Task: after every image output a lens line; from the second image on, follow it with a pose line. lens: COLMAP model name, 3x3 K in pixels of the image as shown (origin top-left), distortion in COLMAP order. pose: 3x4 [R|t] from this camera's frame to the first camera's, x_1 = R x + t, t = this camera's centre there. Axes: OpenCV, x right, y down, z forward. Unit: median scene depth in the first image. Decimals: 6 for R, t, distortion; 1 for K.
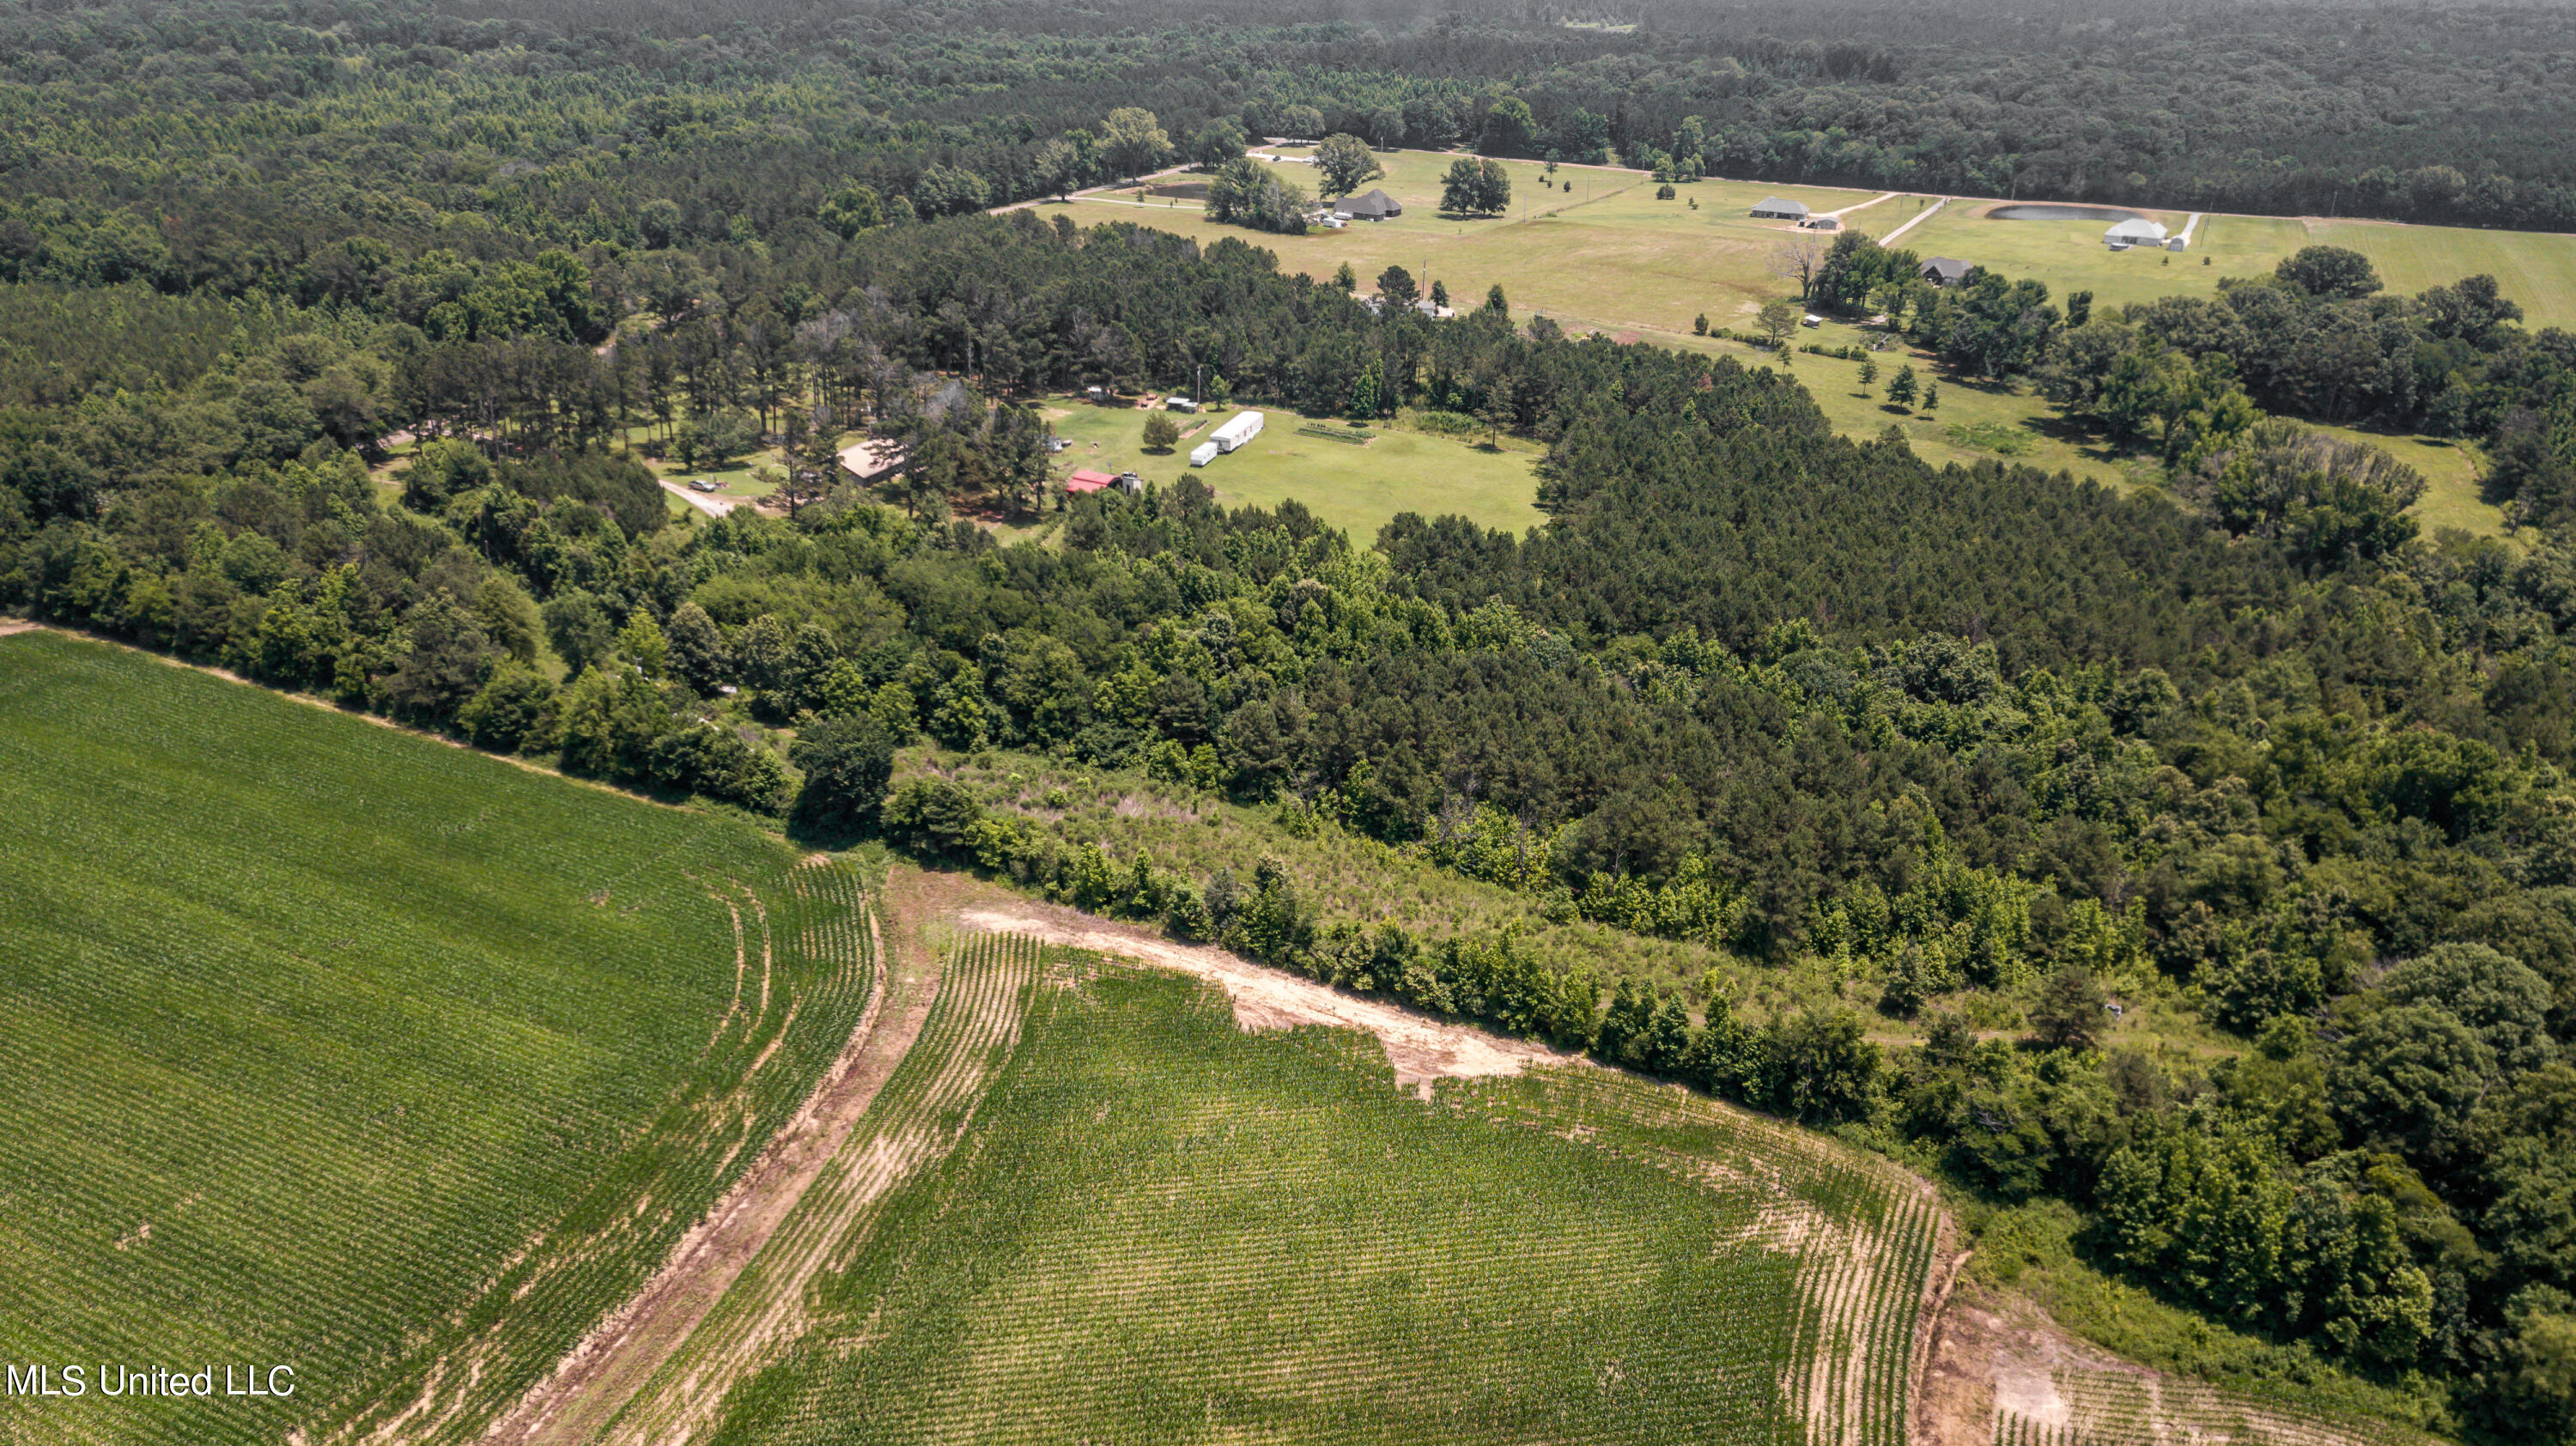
lens RADIAL K [[1972.5, 0, 1270.0], [0, 1972.5, 724.5], [0, 0, 1]] dist [0.019325, 0.015333]
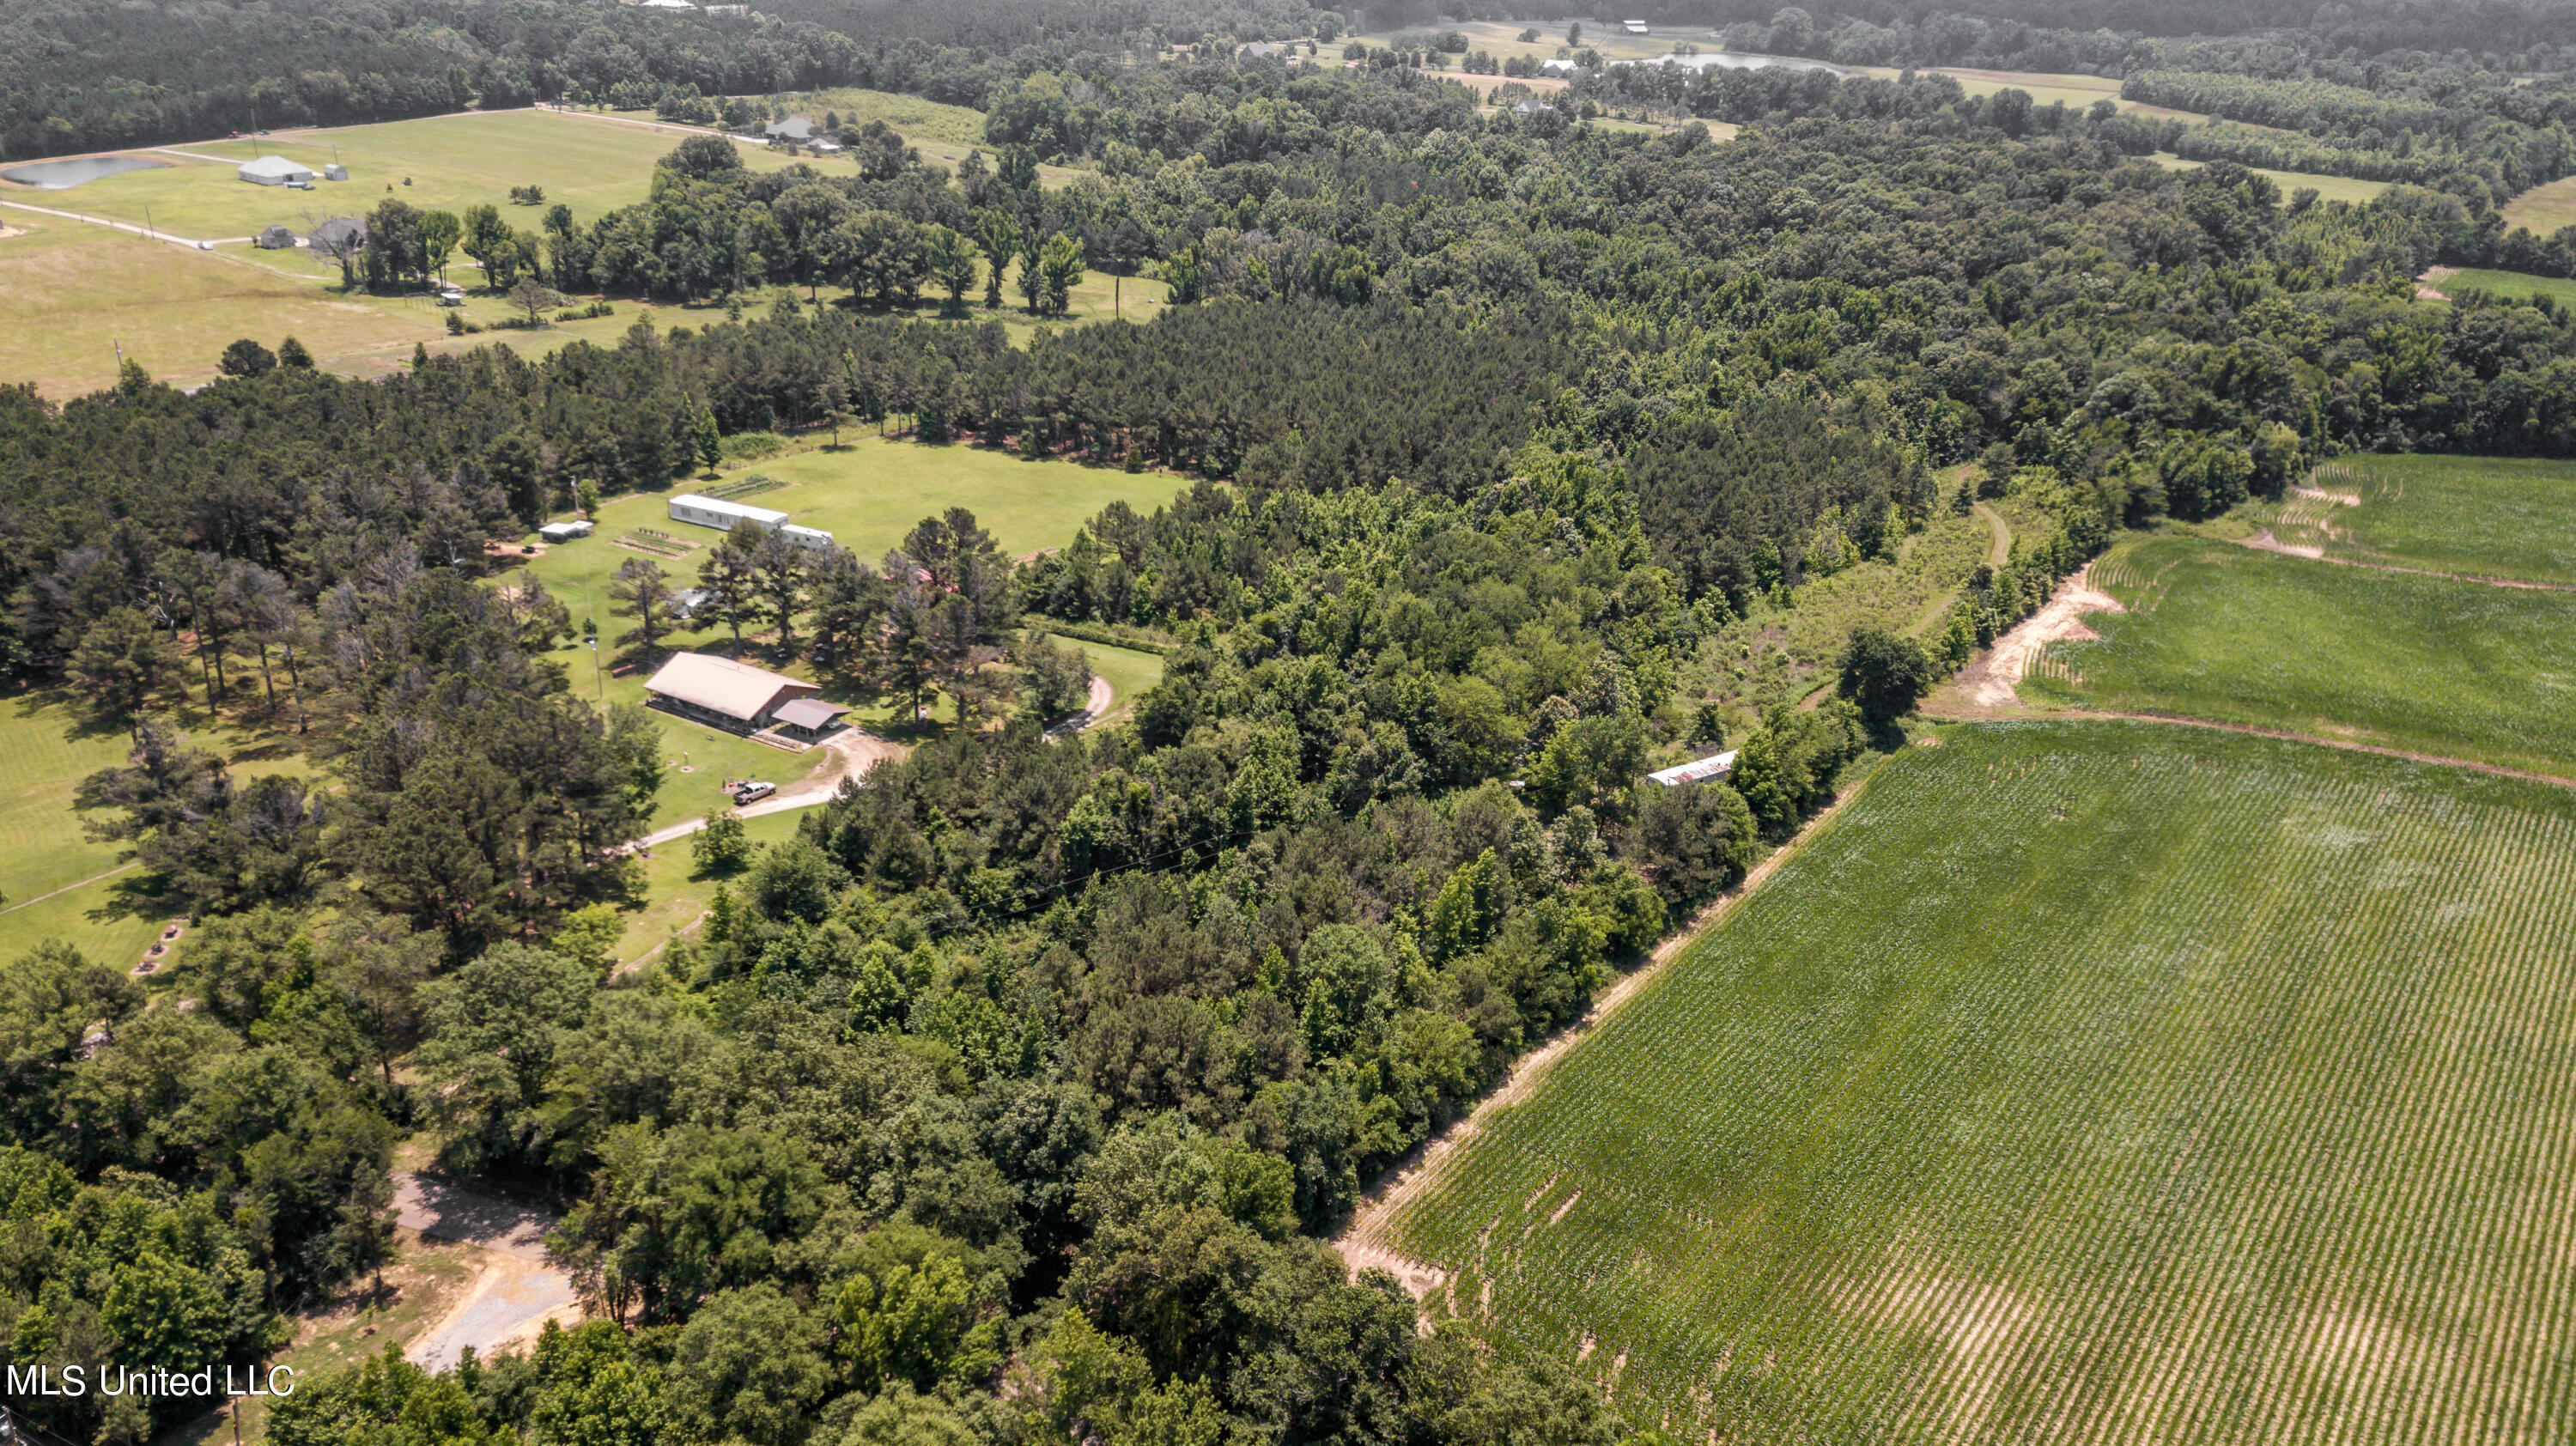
lens RADIAL K [[1972.5, 0, 1274.0], [0, 1972.5, 722.0], [0, 0, 1]] dist [0.019325, 0.015333]
pose [[0.172899, -0.418318, 0.891693, -0.730562], [0.370116, 0.866571, 0.334767, -0.259891], [-0.912754, 0.272149, 0.304655, 0.550599]]
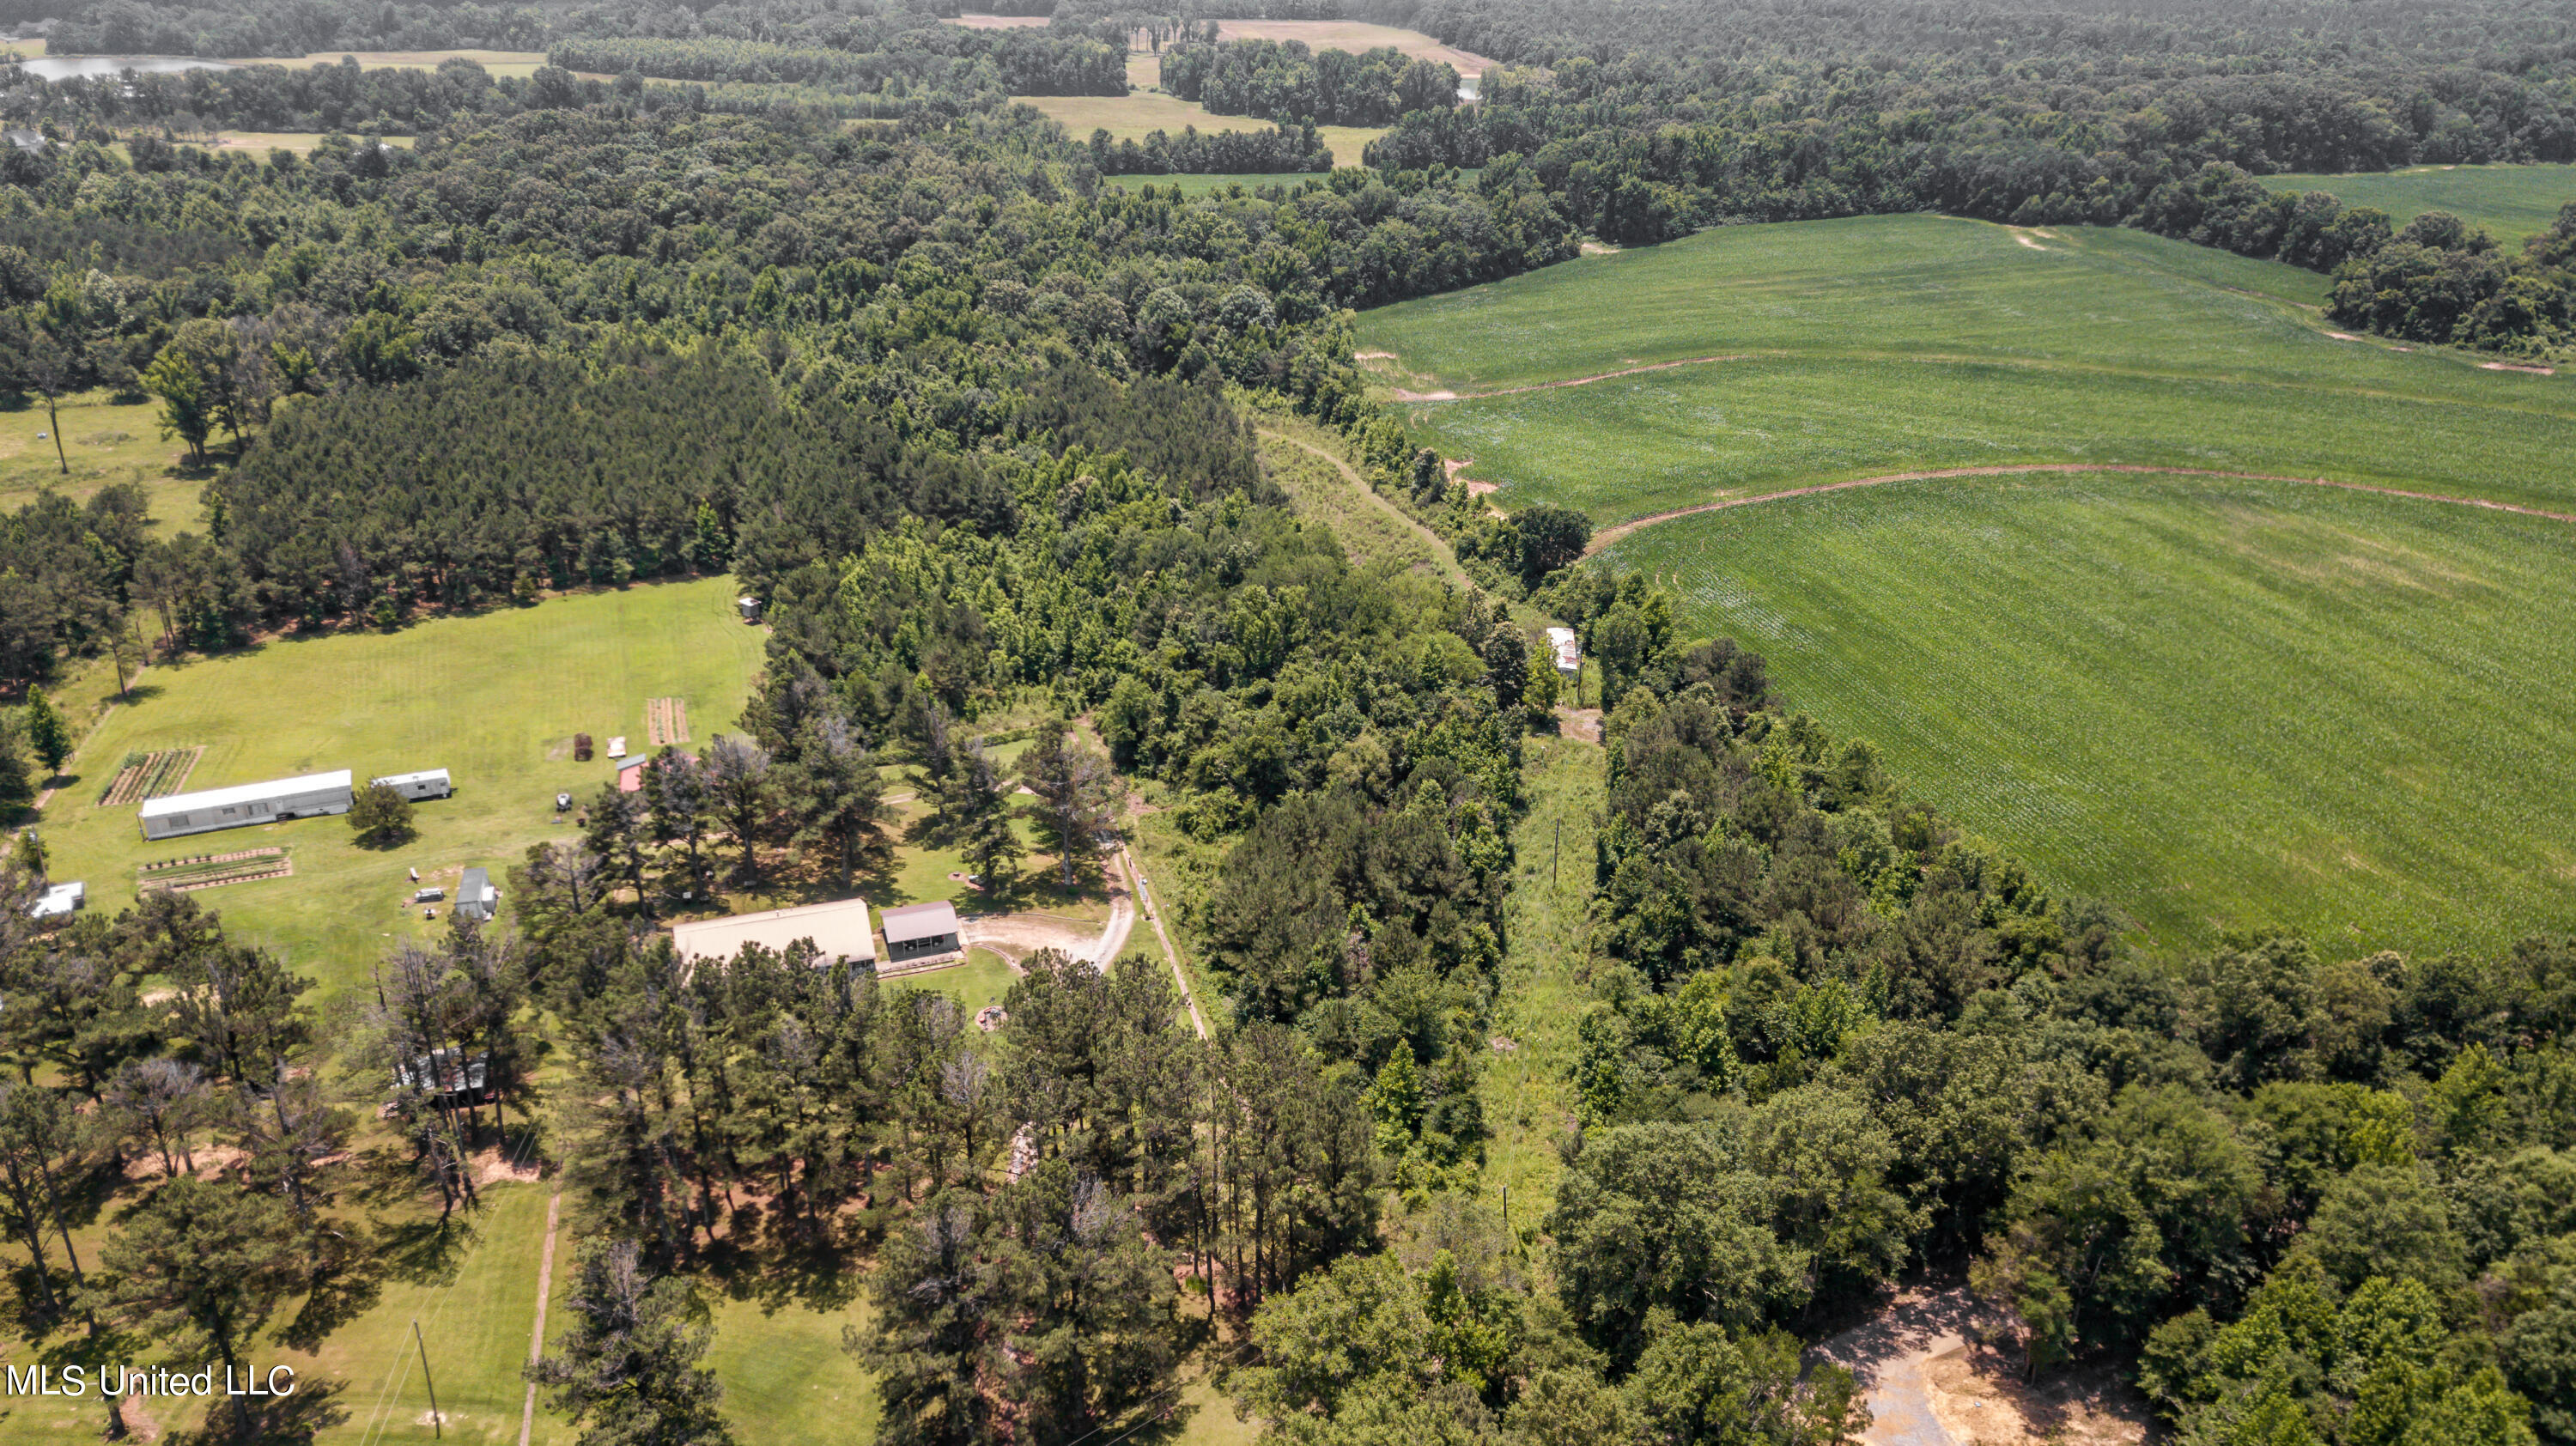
lens RADIAL K [[1972.5, 0, 1269.5], [0, 1972.5, 729.9], [0, 0, 1]] dist [0.019325, 0.015333]
pose [[-0.647946, -0.338799, 0.682188, -0.590533], [0.276248, 0.730122, 0.624987, -0.437651], [-0.709826, 0.593412, -0.379487, 0.971692]]
